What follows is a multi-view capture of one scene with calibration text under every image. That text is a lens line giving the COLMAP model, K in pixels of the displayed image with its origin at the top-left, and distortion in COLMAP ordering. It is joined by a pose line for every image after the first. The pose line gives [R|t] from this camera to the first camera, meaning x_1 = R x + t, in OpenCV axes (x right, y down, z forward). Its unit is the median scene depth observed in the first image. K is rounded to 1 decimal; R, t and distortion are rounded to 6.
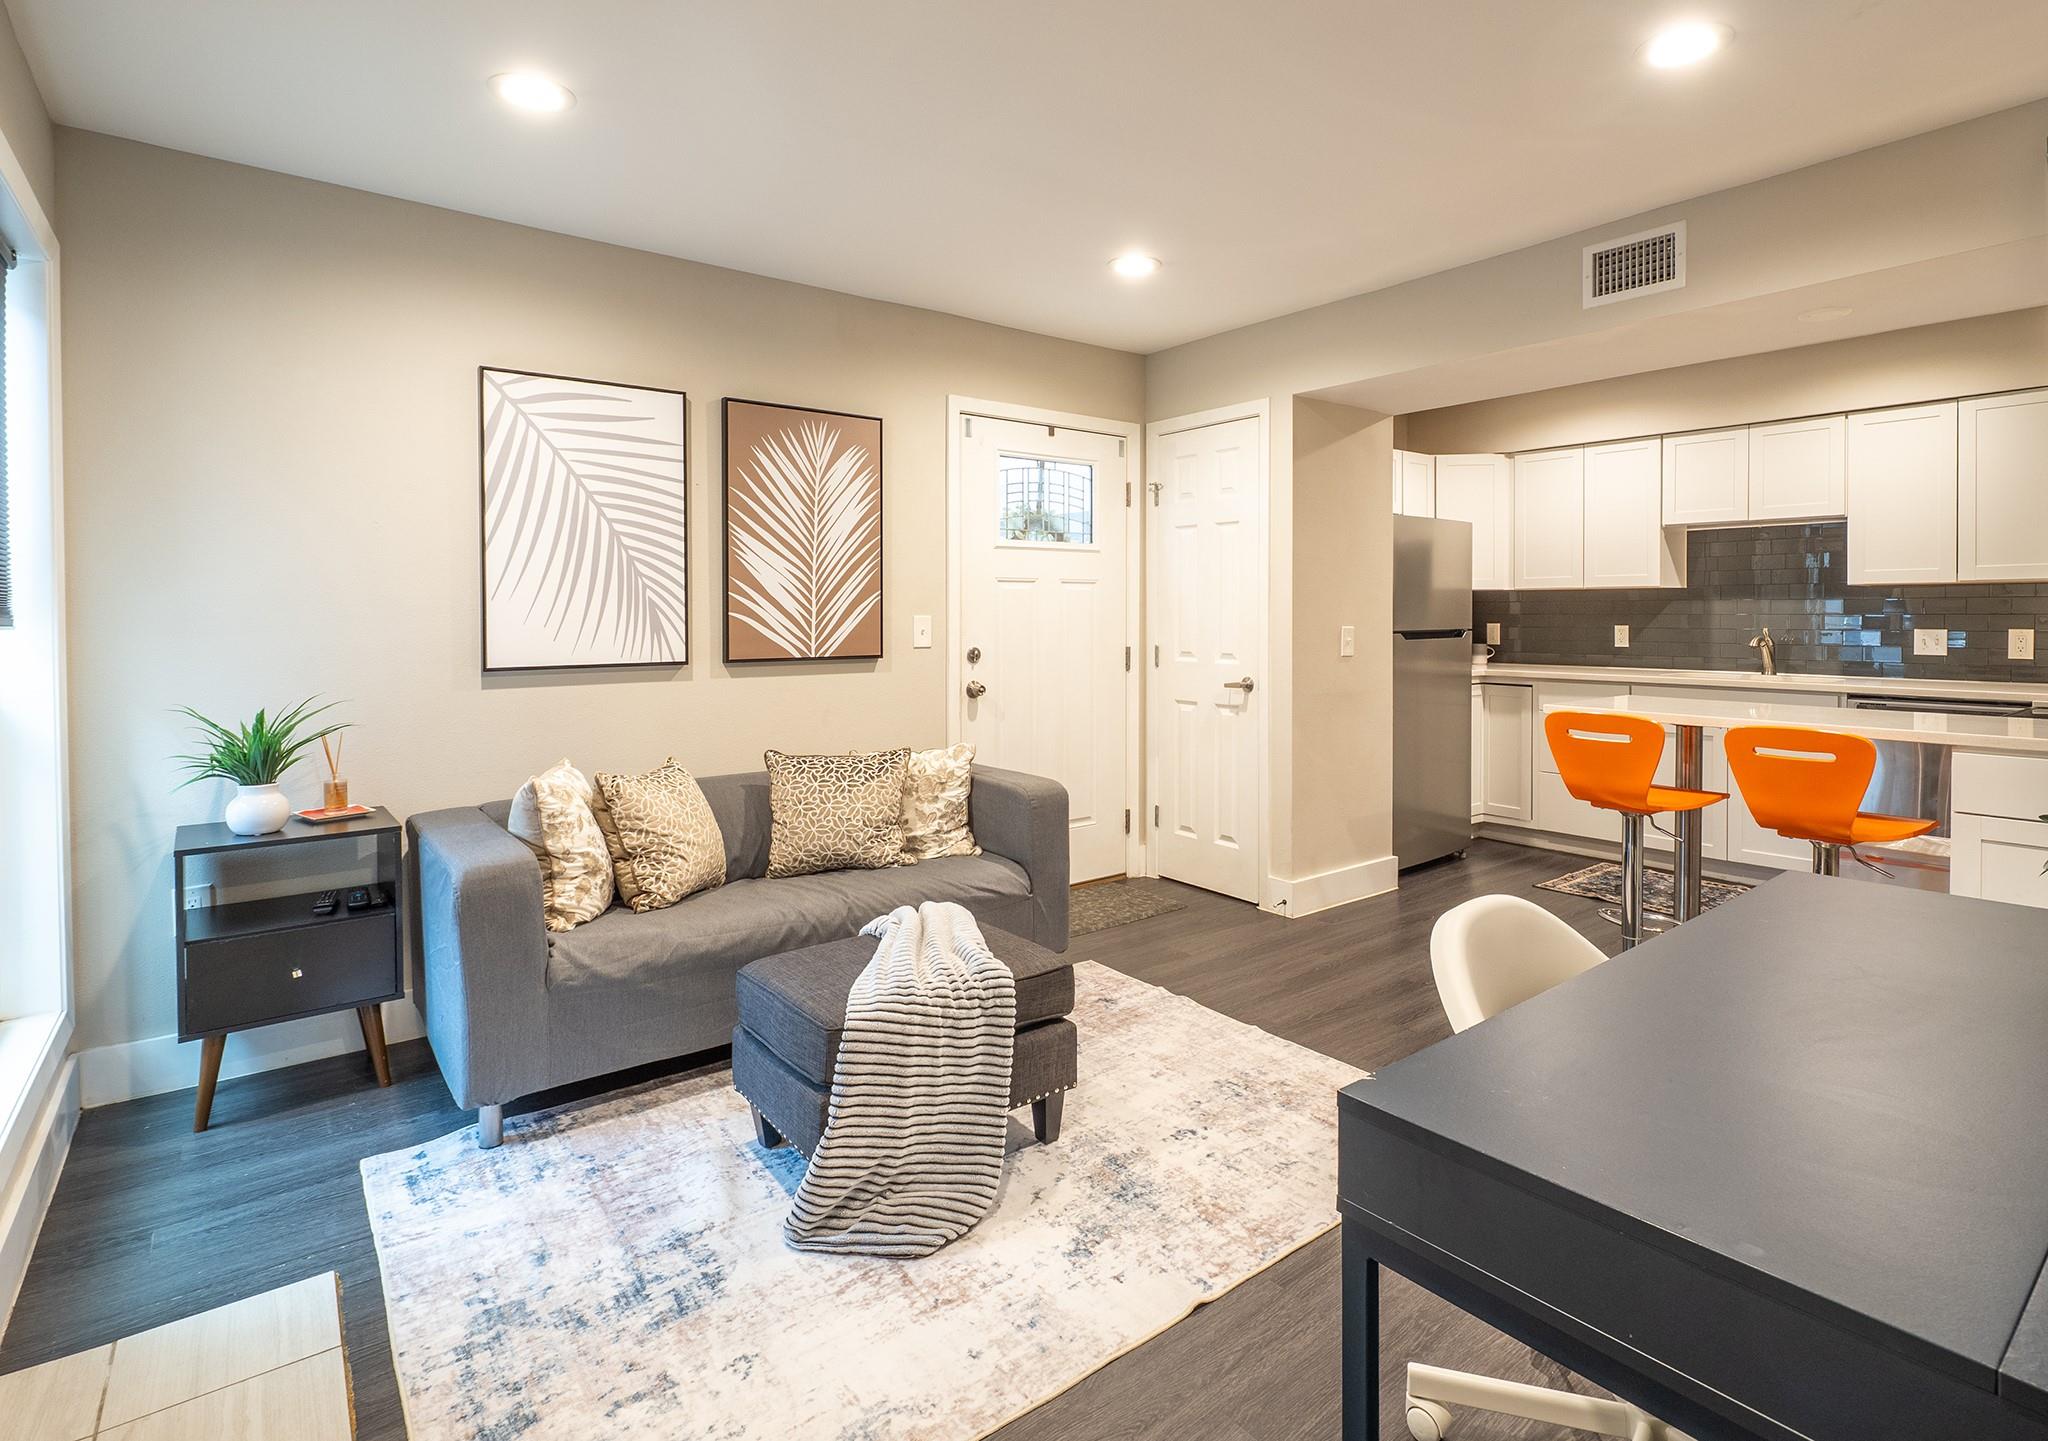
lens RADIAL K [[1022.4, 0, 1068.1], [0, 1022.4, 623.9], [0, 0, 1]] dist [-0.010977, -0.000018]
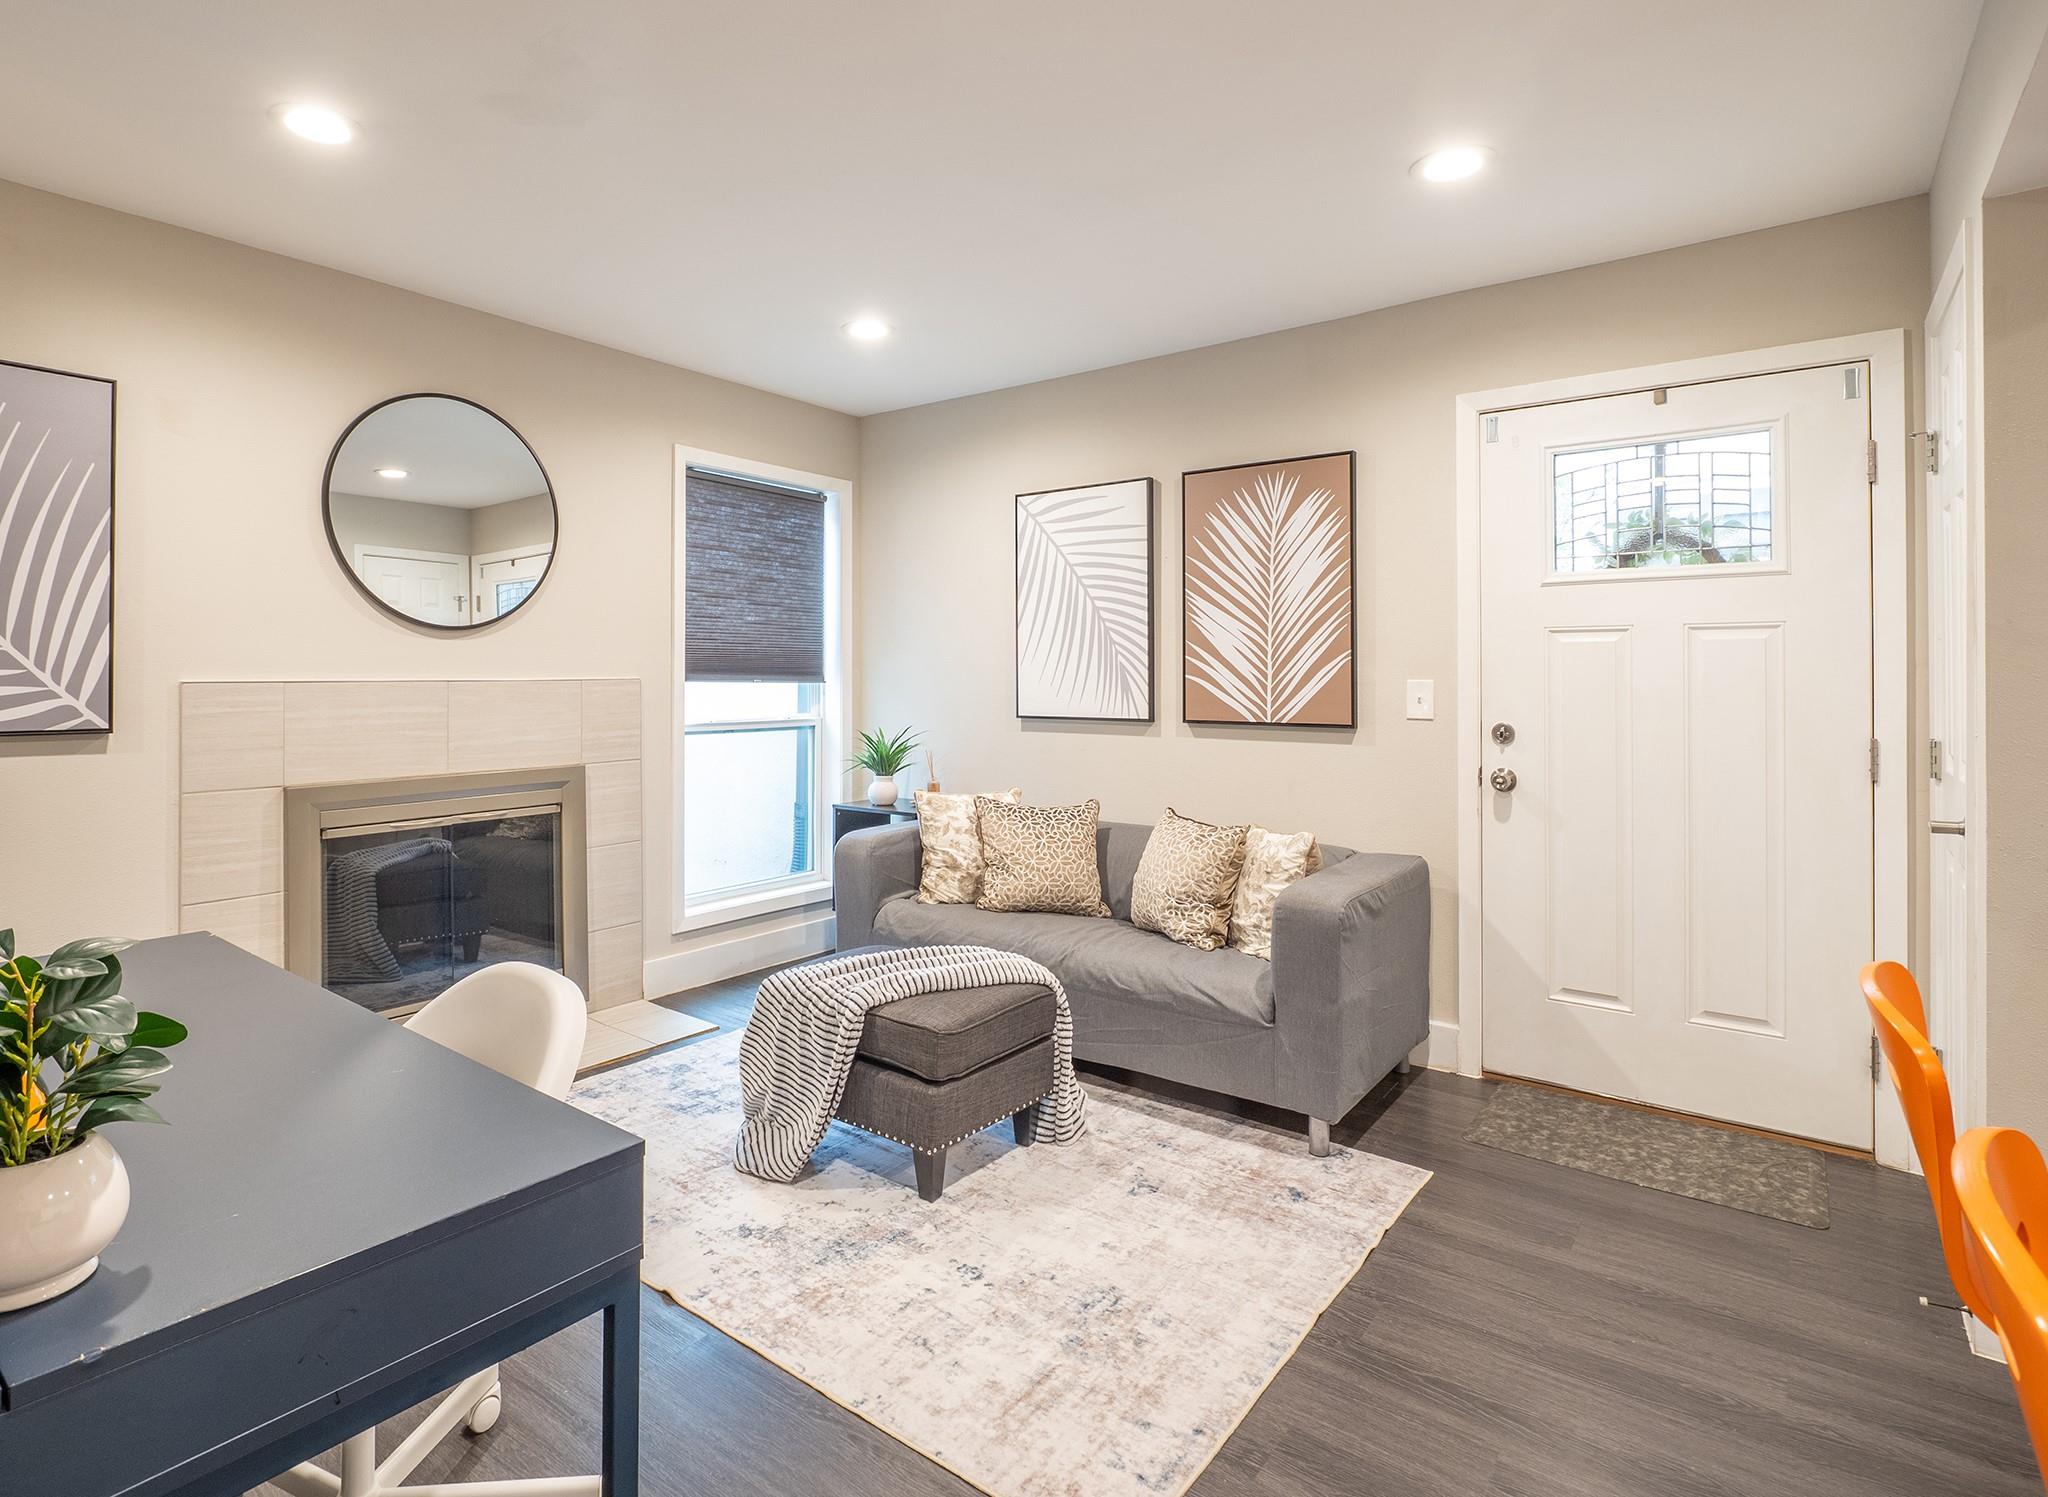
lens RADIAL K [[1041.9, 0, 944.2], [0, 1041.9, 665.1], [0, 0, 1]] dist [-0.006798, -0.001567]
pose [[0.210232, -0.007371, -0.977624, 0.631259], [-0.013180, 0.999859, -0.010373, -0.006672], [0.977563, 0.015065, 0.210105, 0.502181]]
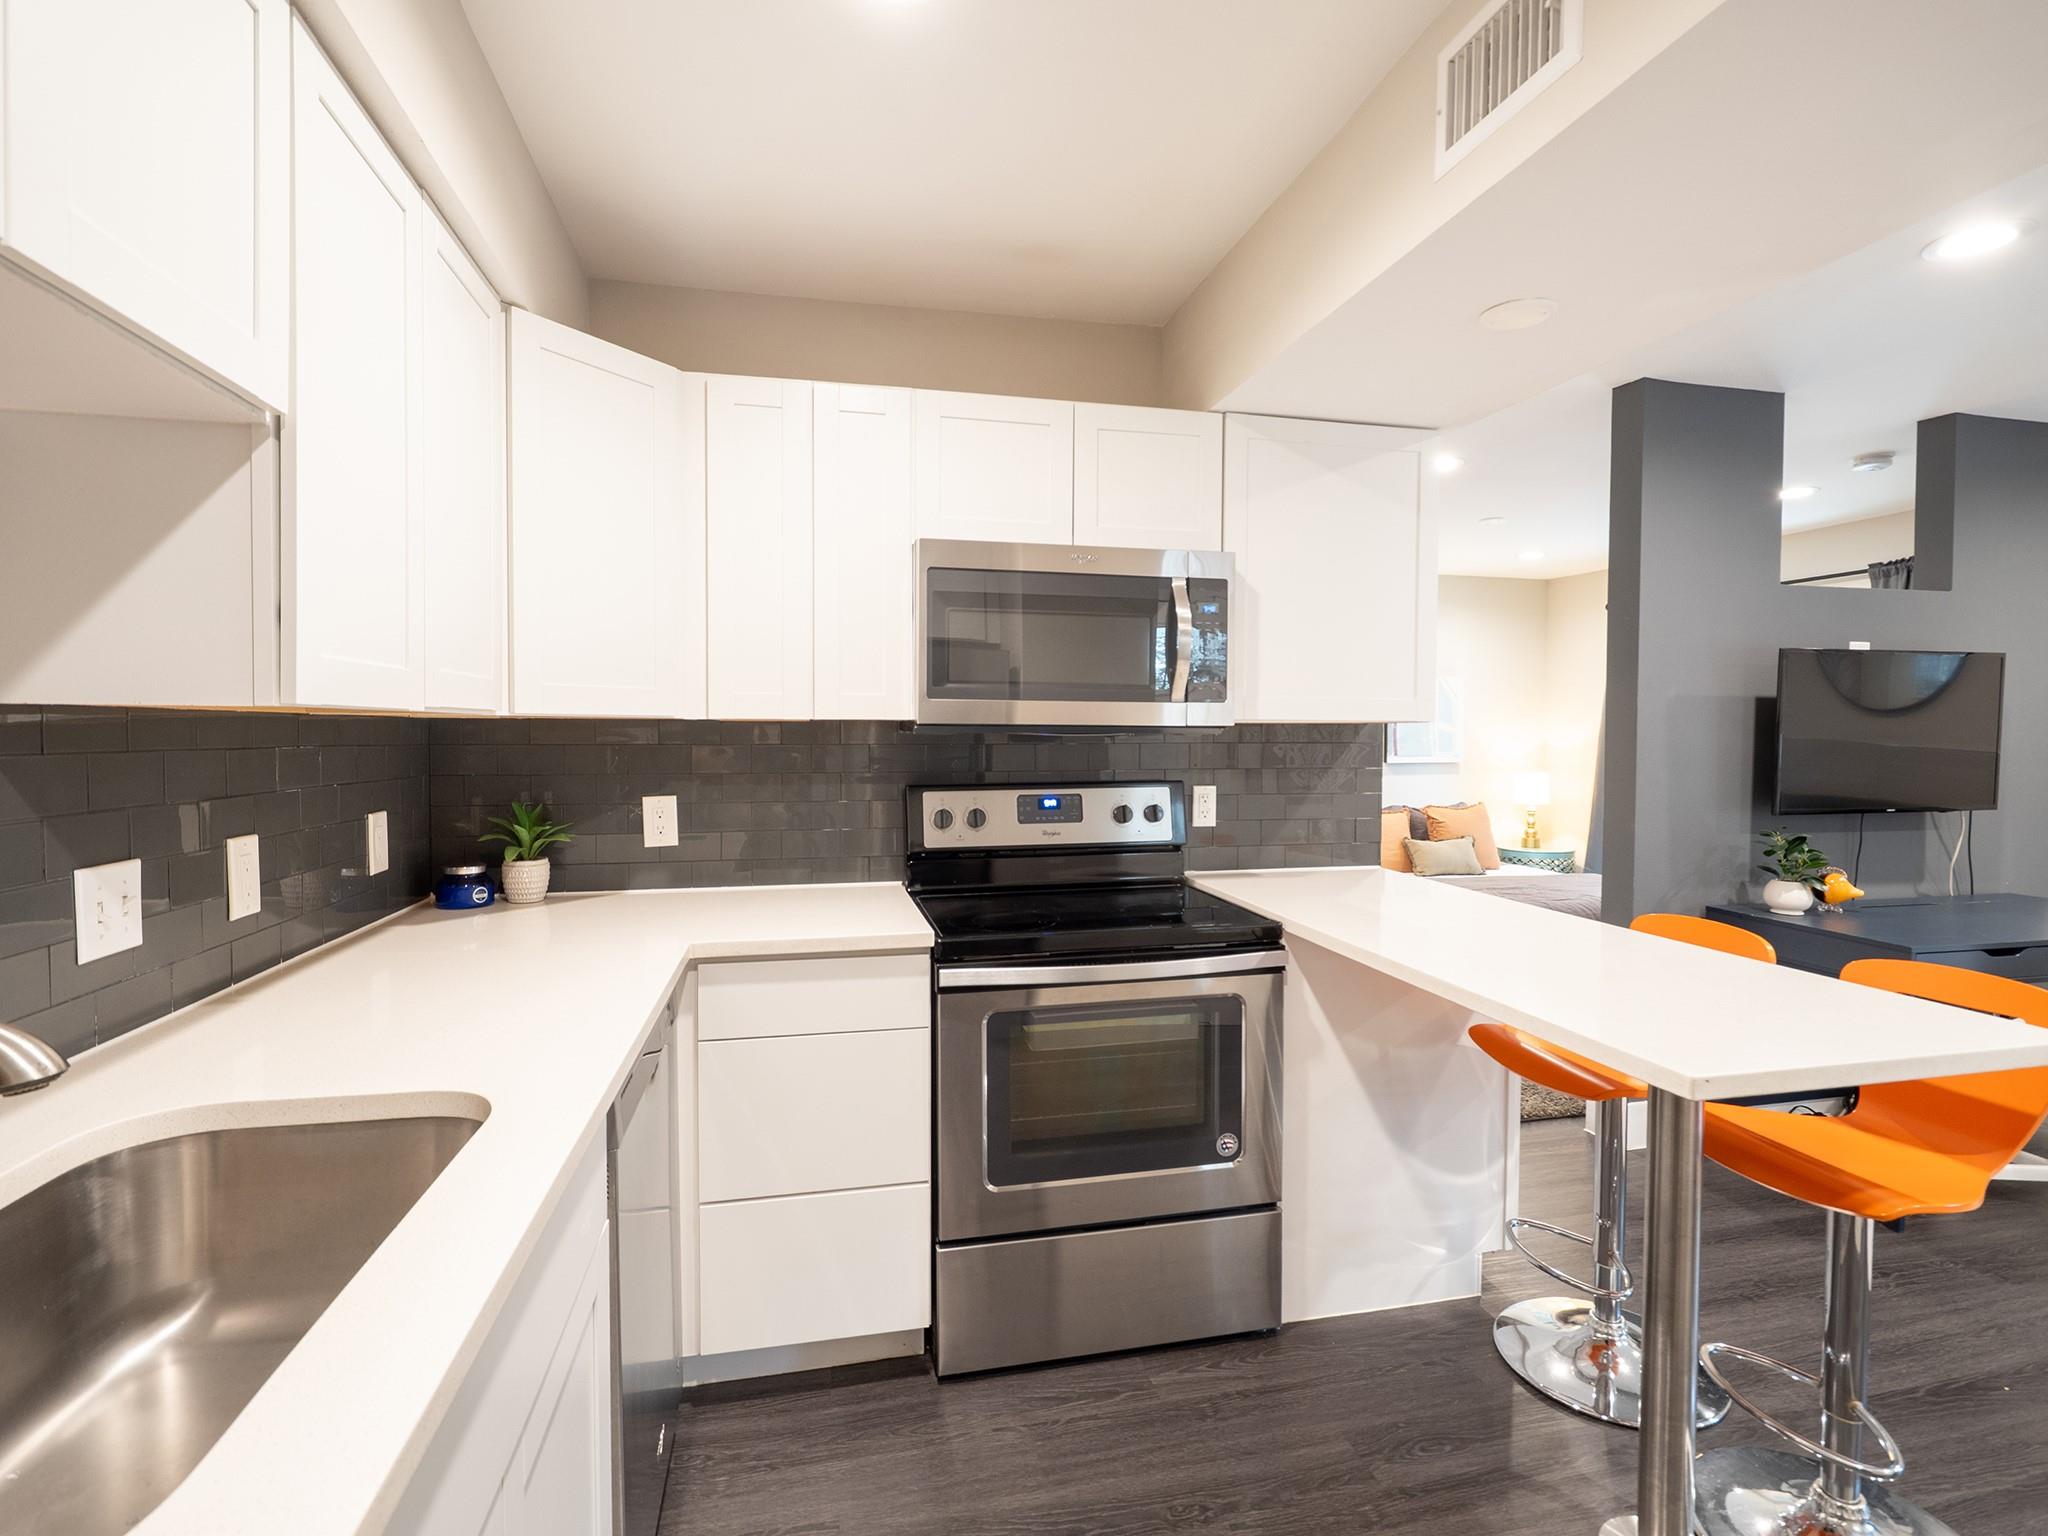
lens RADIAL K [[976.3, 0, 1016.5], [0, 976.3, 760.6], [0, 0, 1]] dist [-0.010773, -0.000471]
pose [[-0.895215, -0.013005, 0.445445, 0.605730], [0.003025, 0.999374, 0.035256, -0.039419], [-0.445625, 0.032909, -0.894615, 1.365262]]
